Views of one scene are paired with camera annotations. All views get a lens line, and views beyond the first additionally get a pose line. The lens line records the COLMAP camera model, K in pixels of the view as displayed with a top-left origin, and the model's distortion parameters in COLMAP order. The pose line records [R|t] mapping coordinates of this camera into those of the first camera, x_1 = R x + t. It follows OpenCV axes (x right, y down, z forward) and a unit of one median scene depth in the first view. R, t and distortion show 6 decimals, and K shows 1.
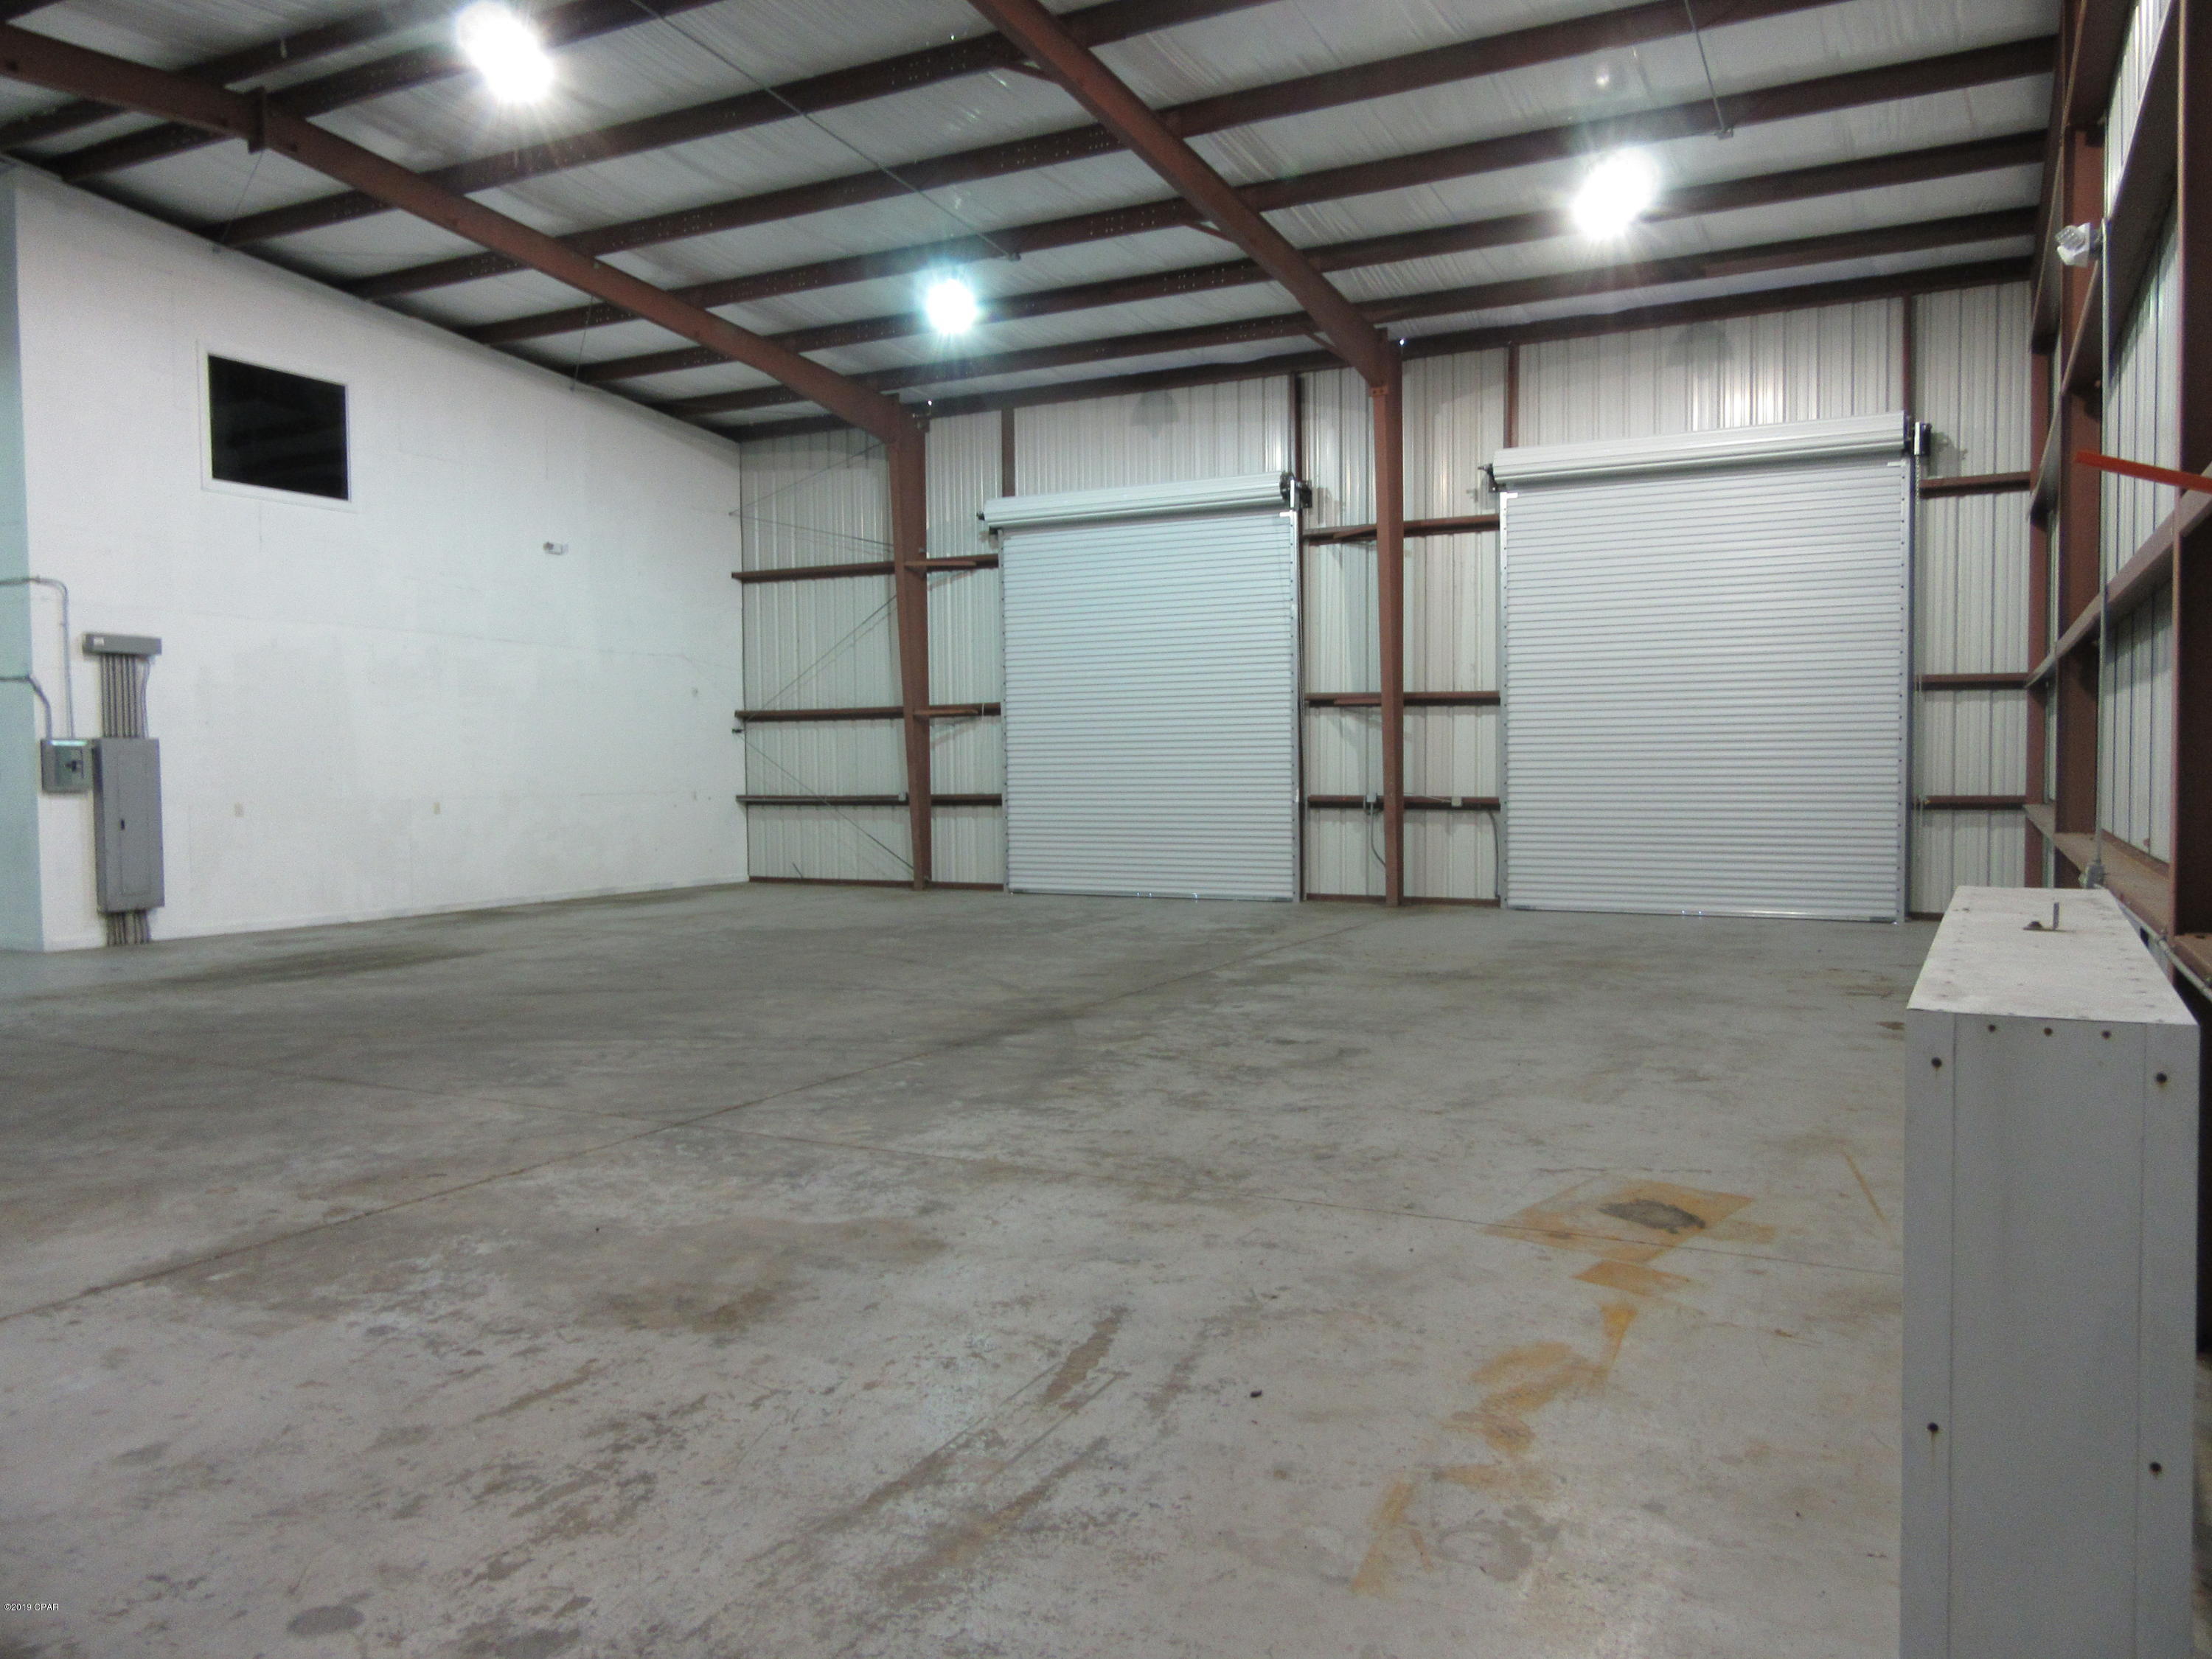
lens RADIAL K [[1651.2, 0, 1101.6], [0, 1651.2, 856.2], [0, 0, 1]] dist [-0.007154, 0.019334]
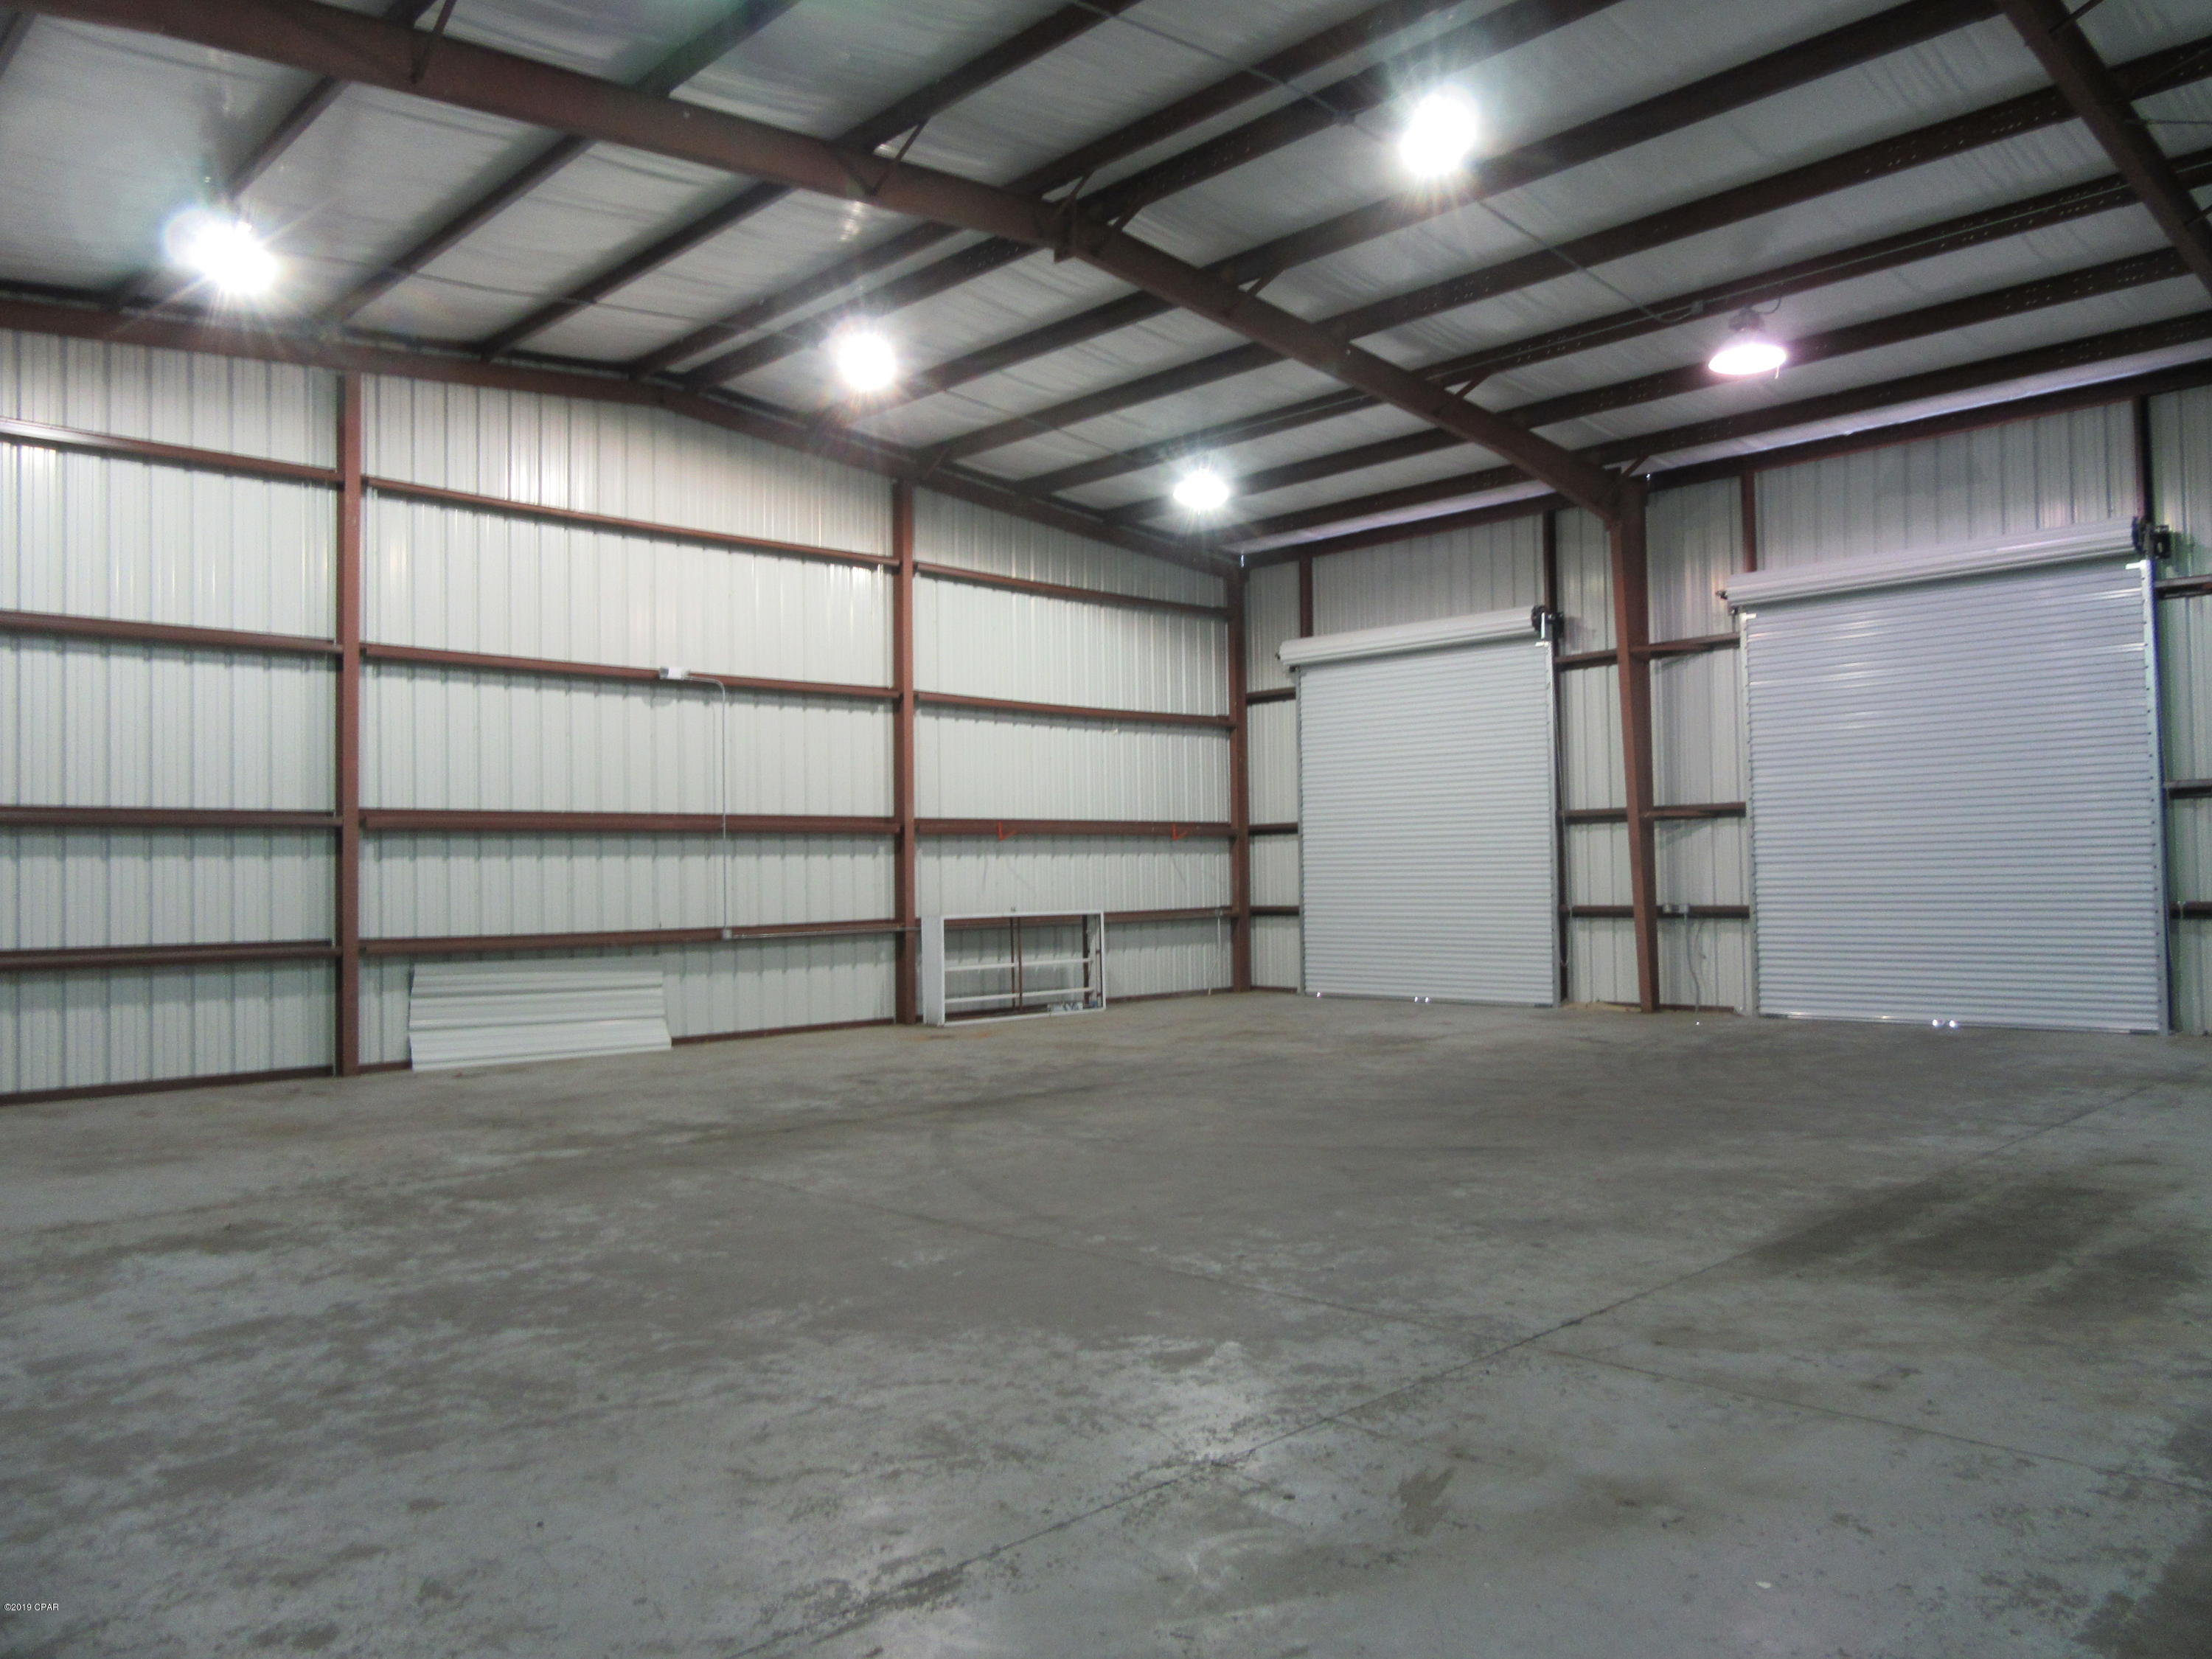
lens RADIAL K [[1651.2, 0, 1116.4], [0, 1651.2, 832.4], [0, 0, 1]] dist [-0.007154, 0.019334]
pose [[0.954064, -0.018445, -0.299036, 0.166544], [-0.006160, 0.996685, -0.081129, 0.003516], [0.299540, 0.079245, 0.950787, -0.089246]]
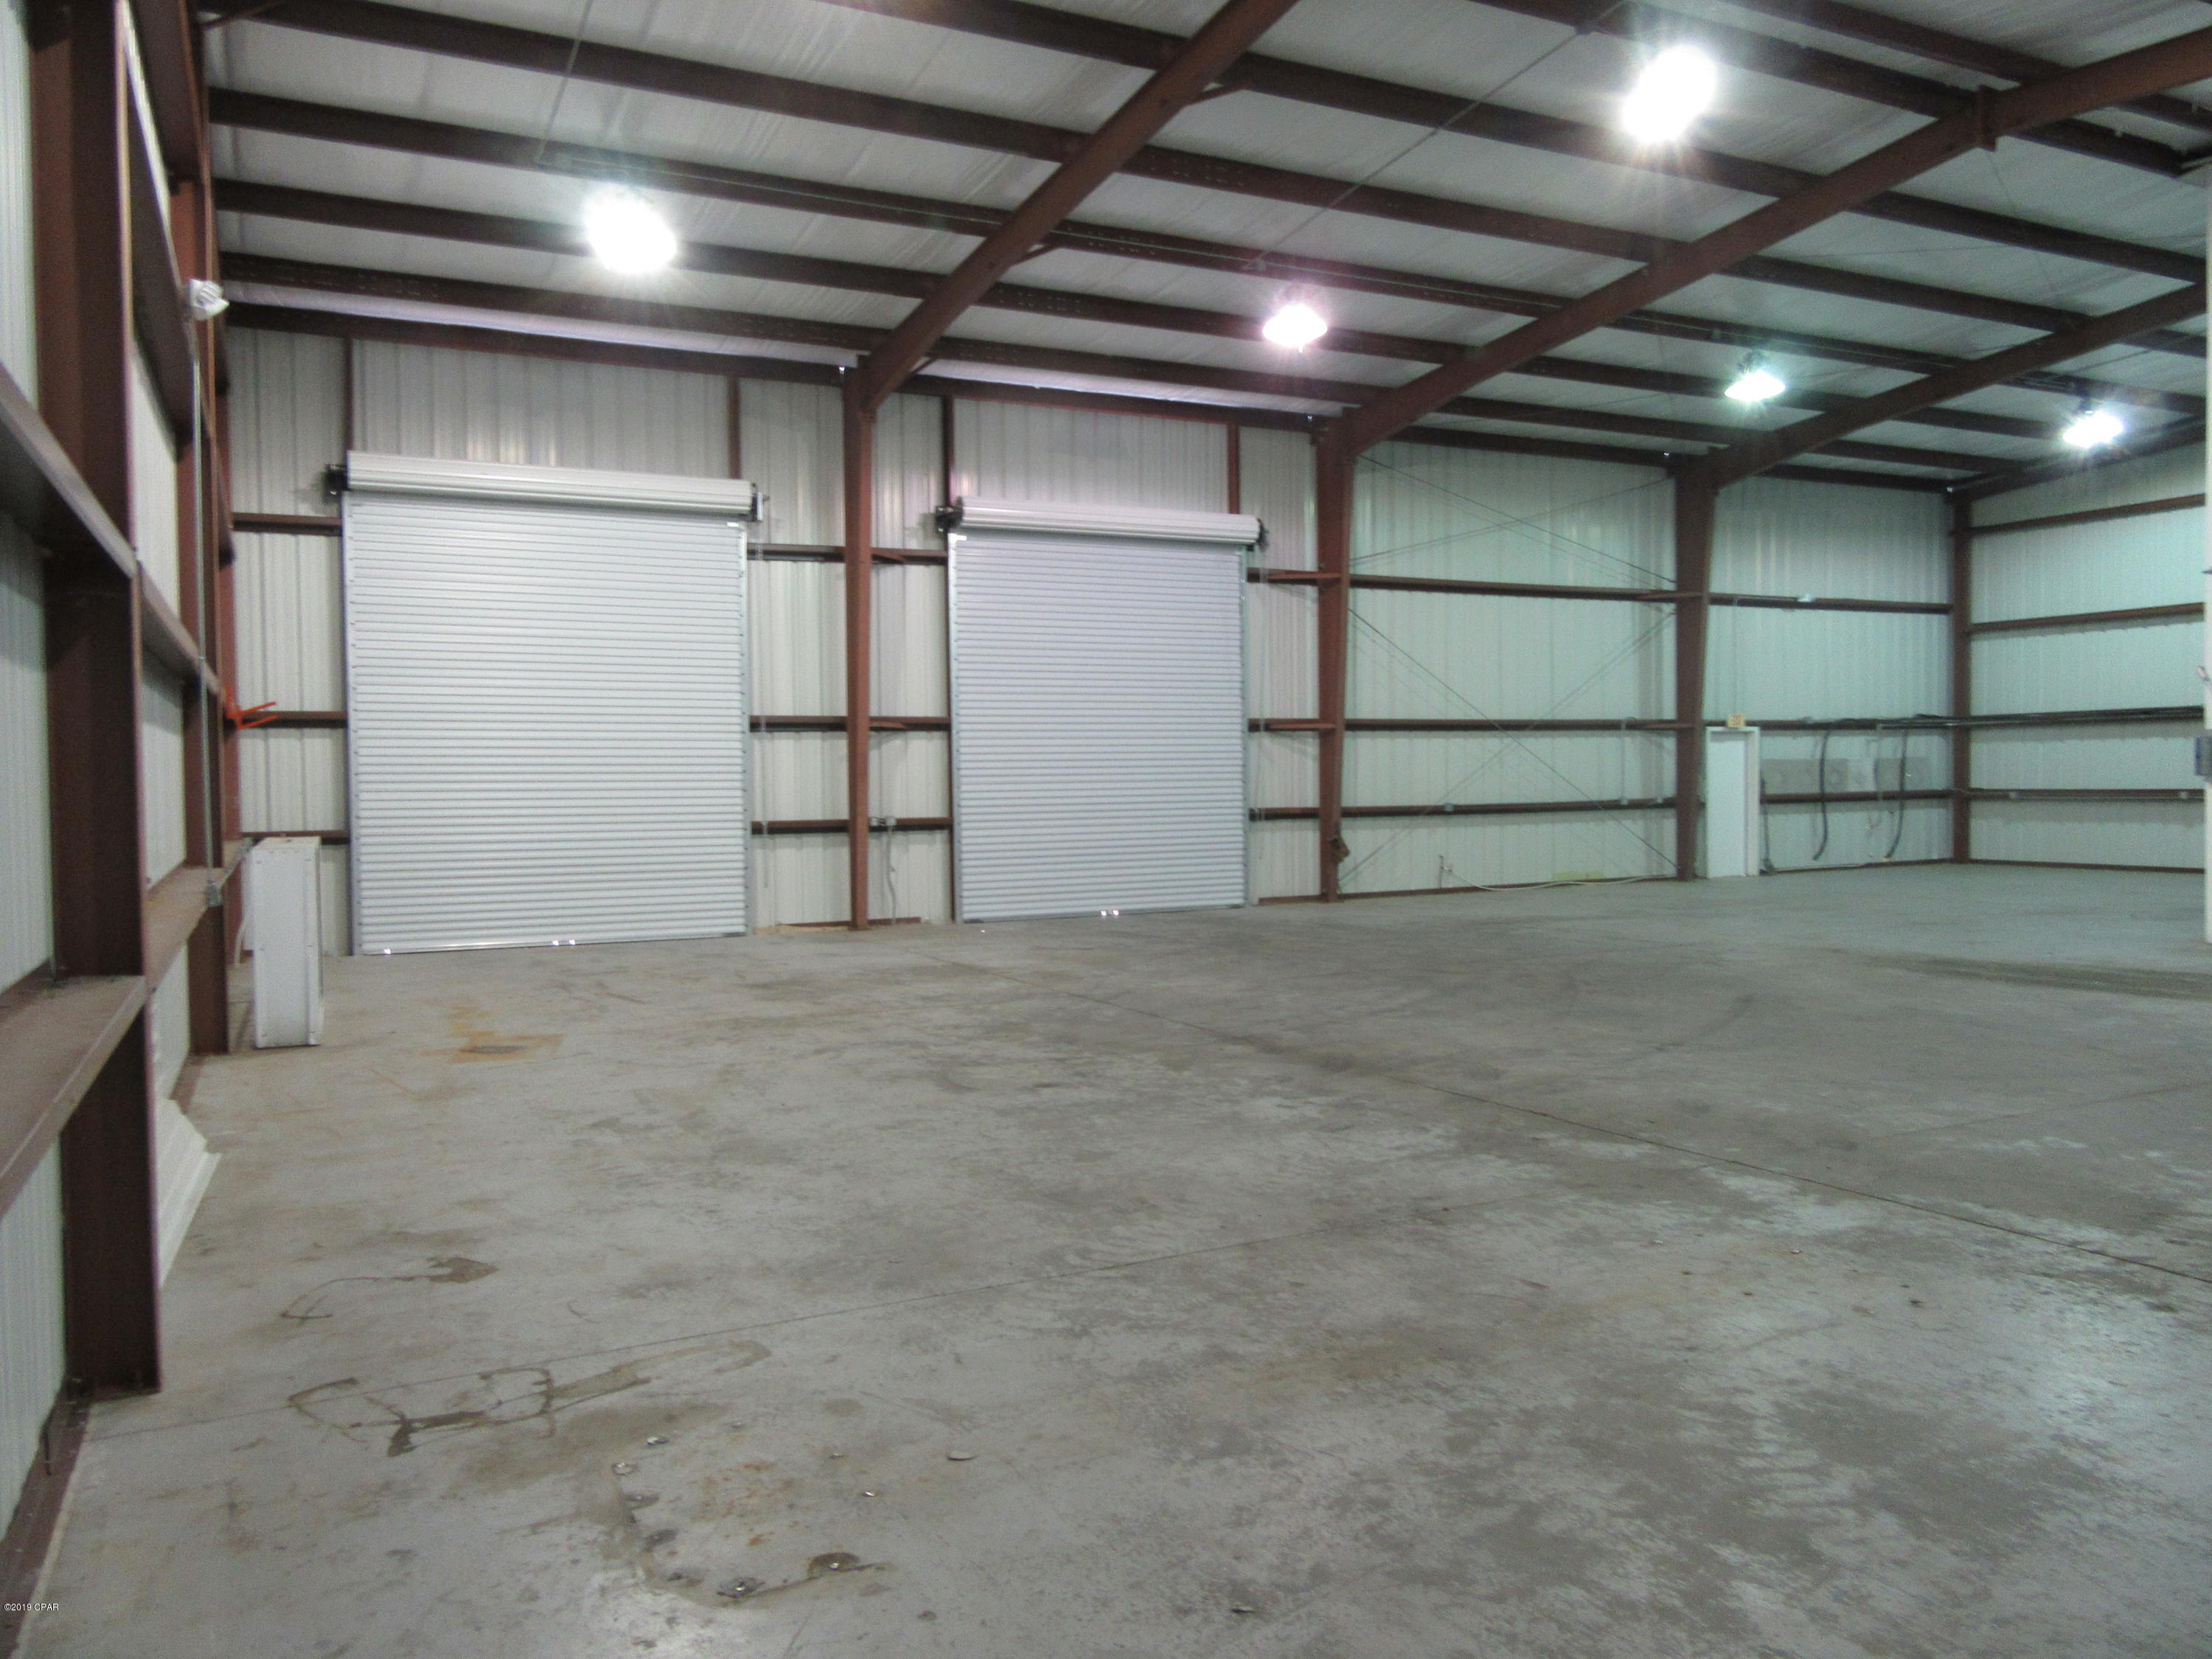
lens RADIAL K [[1651.2, 0, 1126.5], [0, 1651.2, 852.1], [0, 0, 1]] dist [-0.007154, 0.019334]
pose [[0.575562, -0.037525, 0.816897, -0.920238], [0.057789, 0.998316, 0.005142, -0.020653], [-0.815714, 0.044248, 0.576761, 0.483713]]
